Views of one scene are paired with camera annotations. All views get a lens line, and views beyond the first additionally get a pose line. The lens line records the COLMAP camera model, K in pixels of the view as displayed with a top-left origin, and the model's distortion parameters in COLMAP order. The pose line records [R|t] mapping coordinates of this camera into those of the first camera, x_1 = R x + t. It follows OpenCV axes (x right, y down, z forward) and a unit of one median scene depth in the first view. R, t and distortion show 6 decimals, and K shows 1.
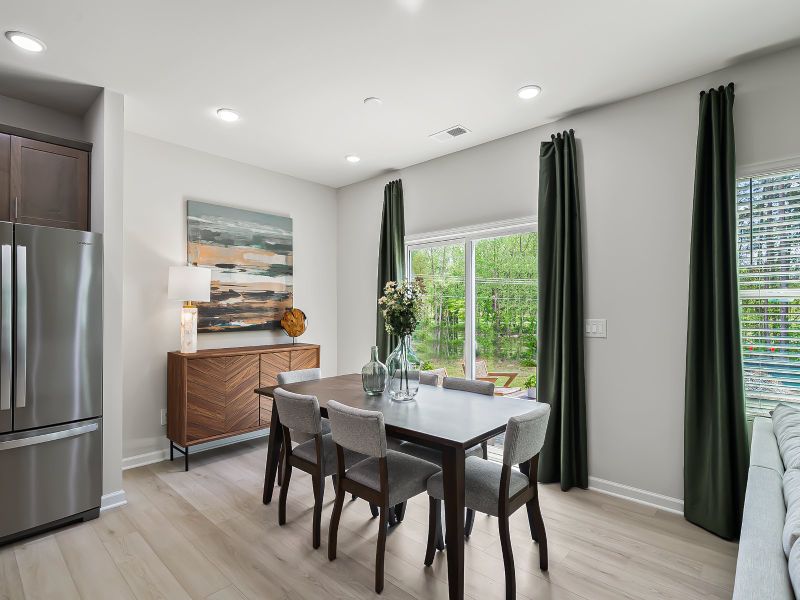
lens RADIAL K [[404.3, 0, 382.1], [0, 404.3, 302.7], [0, 0, 1]] dist [-0.000639, -0.000085]
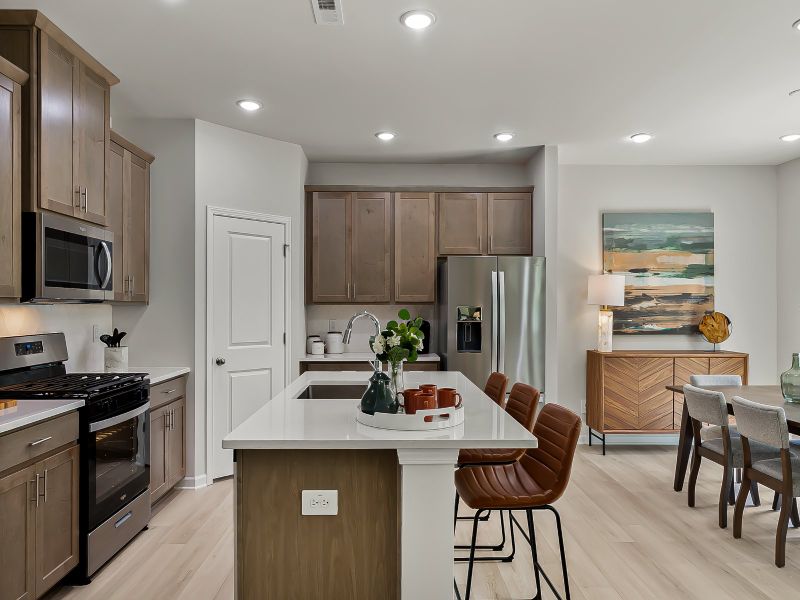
lens RADIAL K [[530.7, 0, 398.3], [0, 530.7, 310.7], [0, 0, 1]] dist [-0.001548, -0.000524]
pose [[0.703038, 0.005370, -0.711132, 0.150156], [0.008720, 0.999831, 0.016171, -0.016505], [0.711099, -0.017570, 0.702872, -0.403052]]
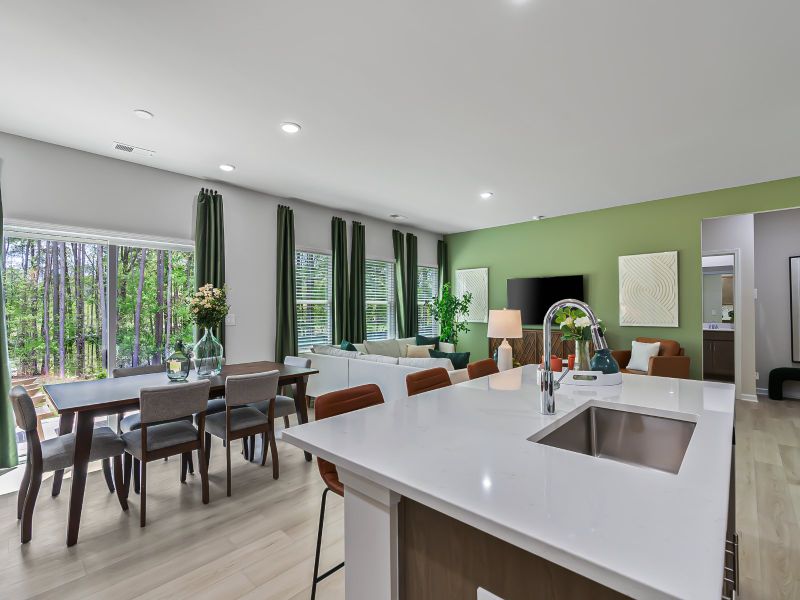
lens RADIAL K [[374.8, 0, 400.0], [0, 374.8, 300.0], [0, 0, 1]] dist [-0.000600, -0.000055]
pose [[-0.015541, 0.019442, 0.999690, -0.796074], [-0.008554, 0.999772, -0.019577, 0.006515], [-0.999843, -0.008856, -0.015371, 0.266772]]
